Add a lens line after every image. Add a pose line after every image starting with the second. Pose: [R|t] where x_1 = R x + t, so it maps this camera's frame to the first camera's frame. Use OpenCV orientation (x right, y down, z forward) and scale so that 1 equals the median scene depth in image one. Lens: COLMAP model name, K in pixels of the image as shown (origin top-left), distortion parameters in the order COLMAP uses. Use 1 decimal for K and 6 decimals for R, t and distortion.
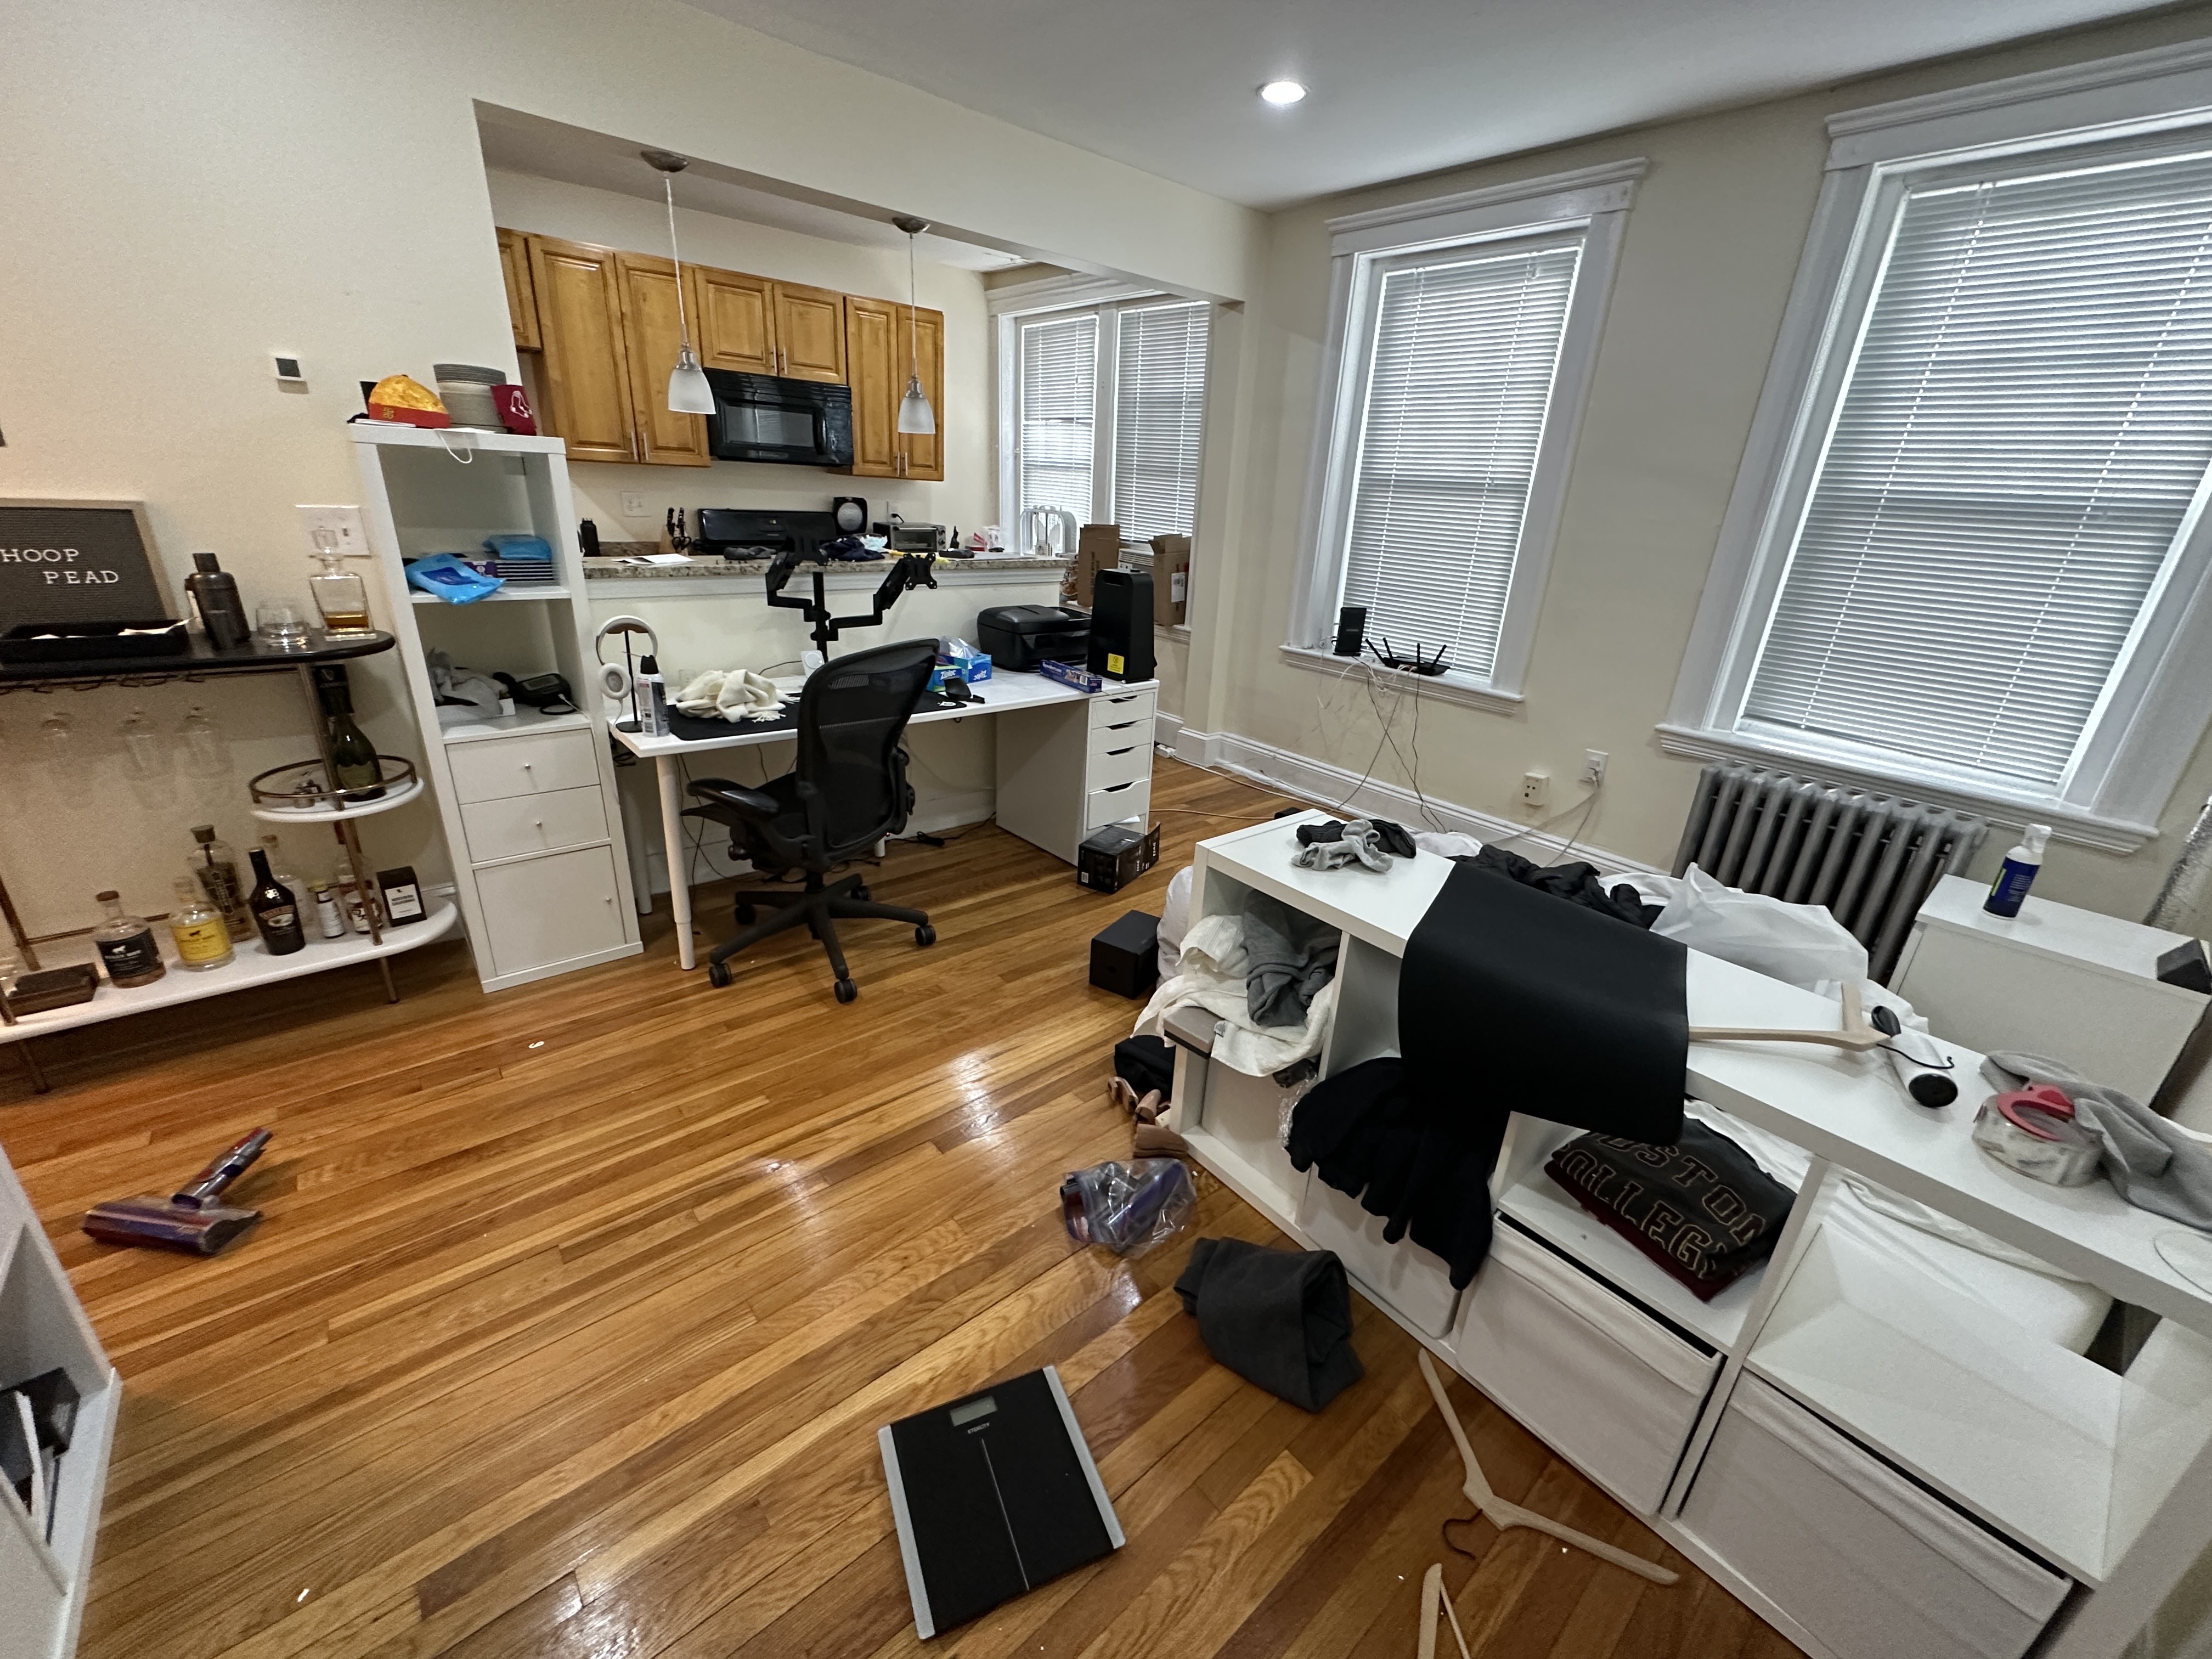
lens RADIAL K [[881.5, 0, 1117.5], [0, 881.5, 834.7], [0, 0, 1]] dist [-0.001686, -0.000284]
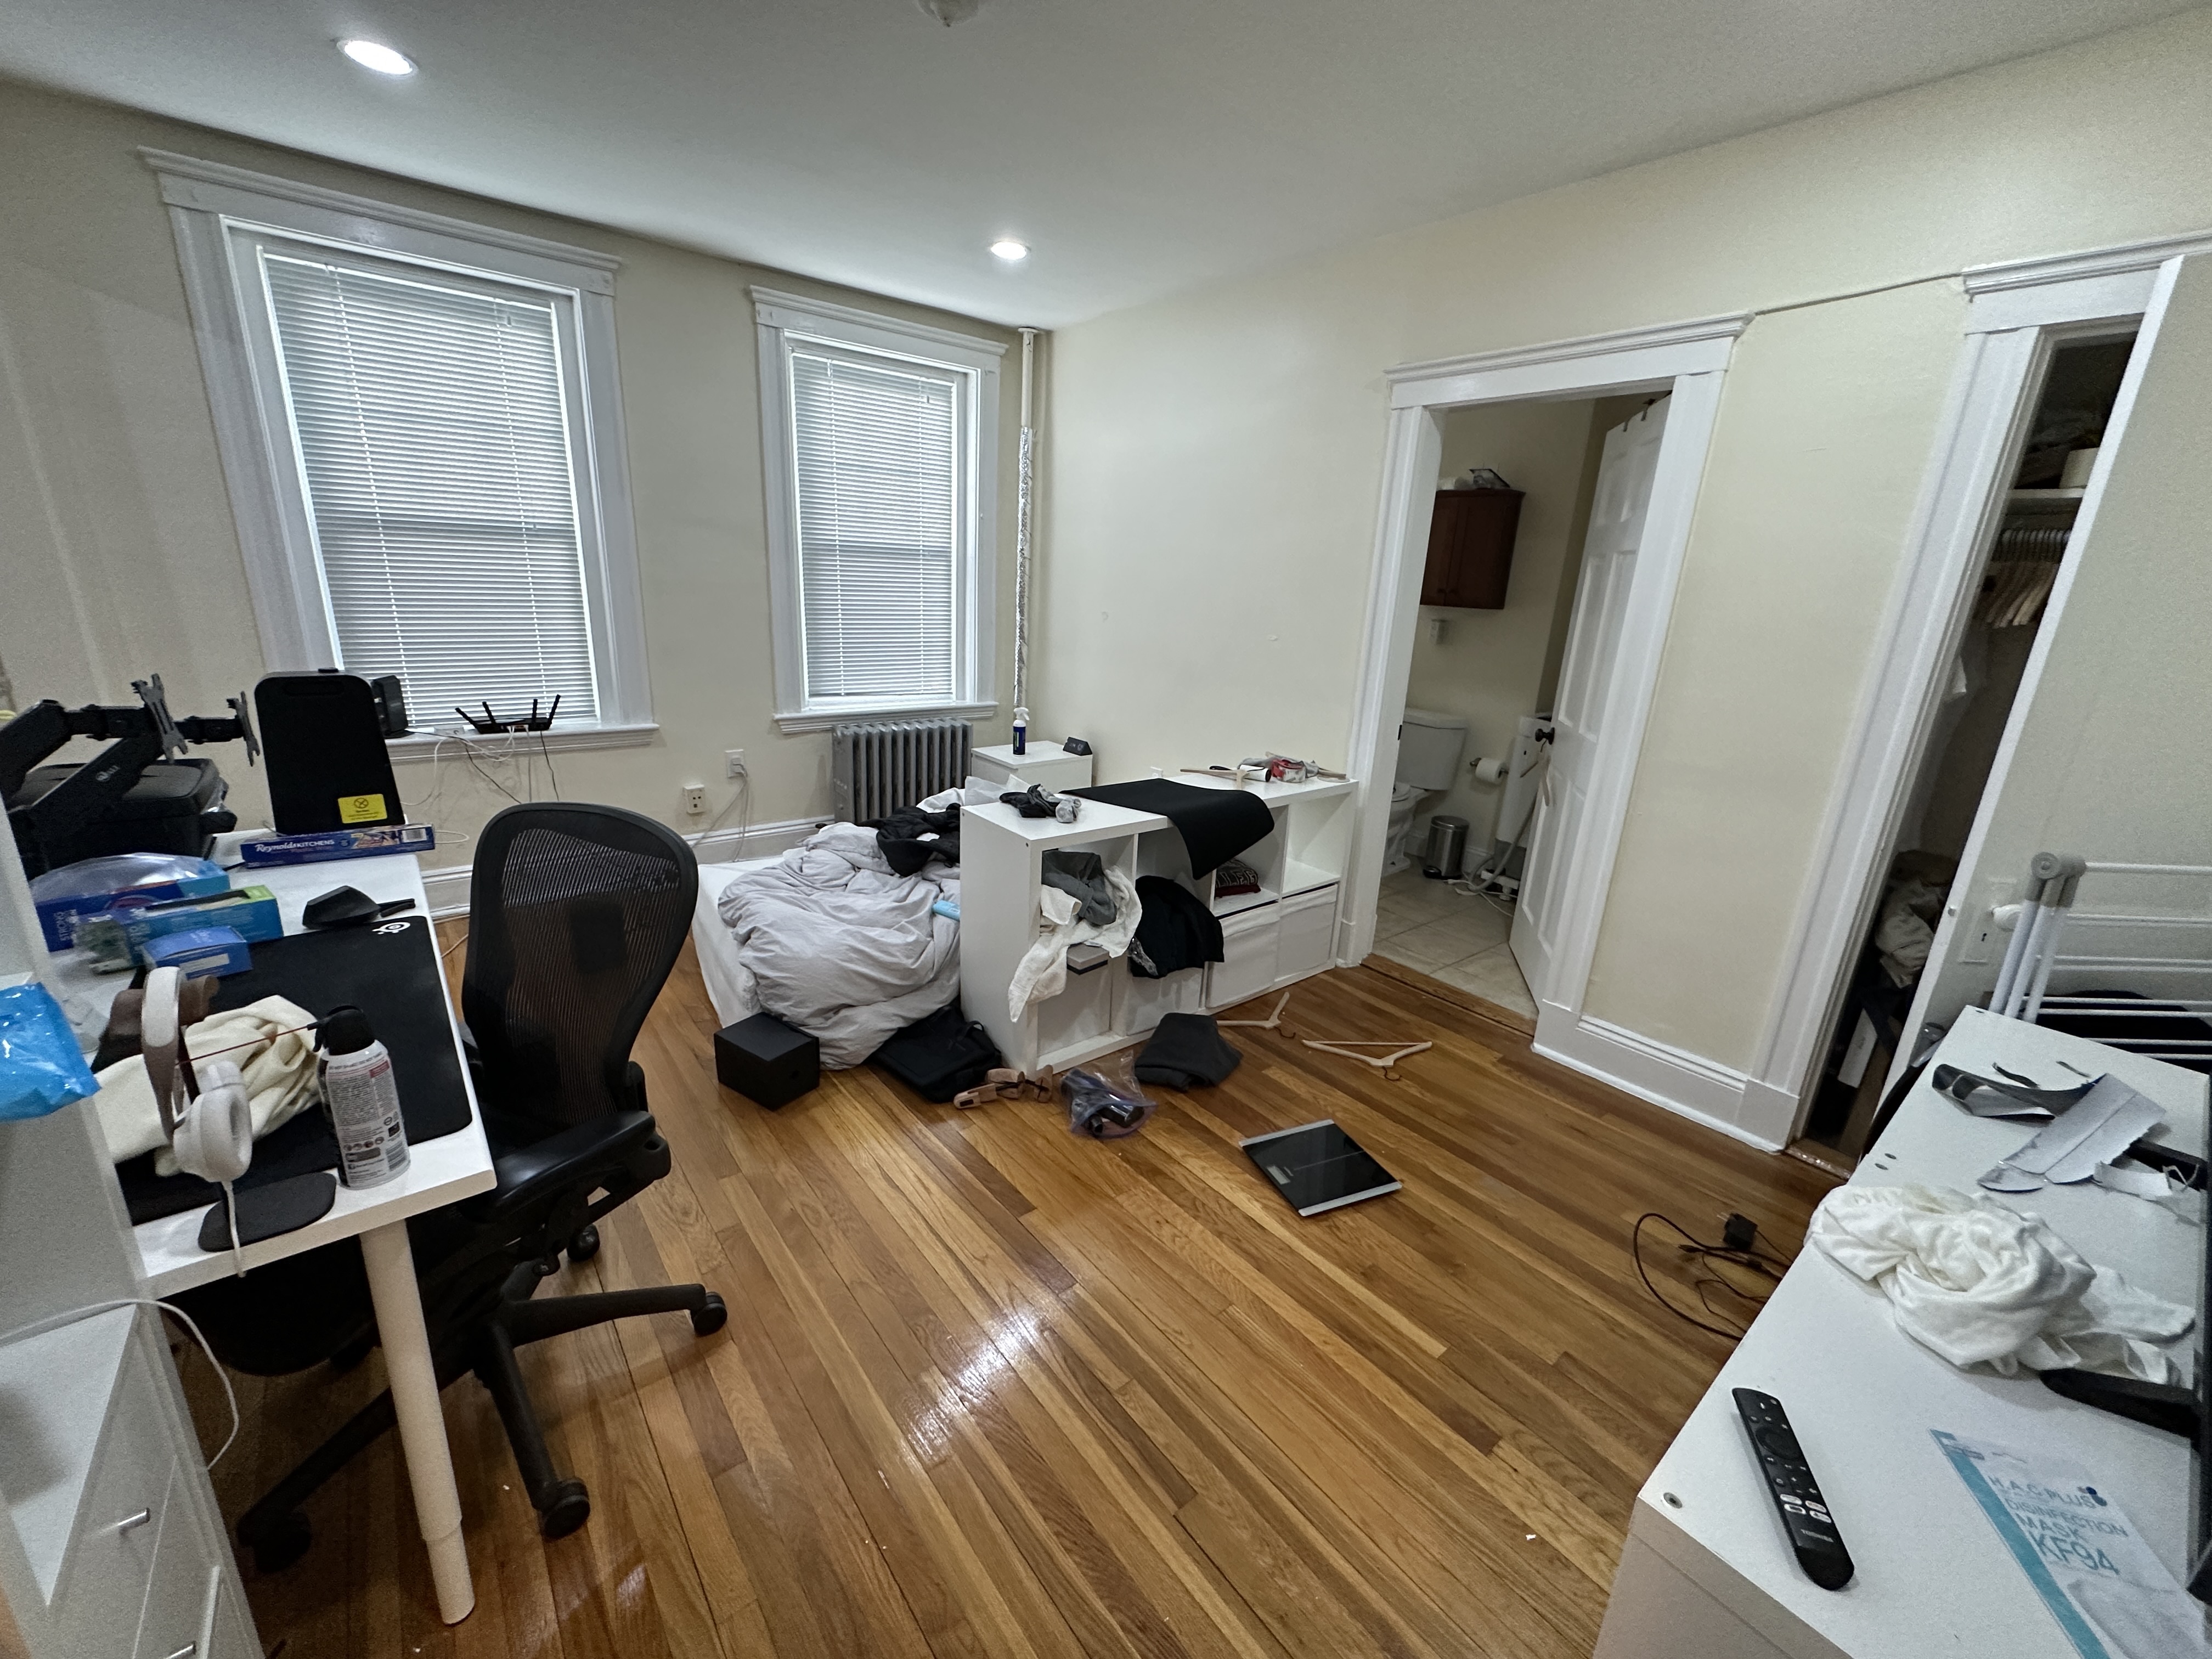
lens RADIAL K [[881.5, 0, 1106.6], [0, 881.5, 831.4], [0, 0, 1]] dist [-0.001686, -0.000284]
pose [[0.039850, -0.326819, 0.944247, -0.764100], [0.332292, 0.895546, 0.295939, -0.229131], [-0.942334, 0.301973, 0.144287, 0.473665]]
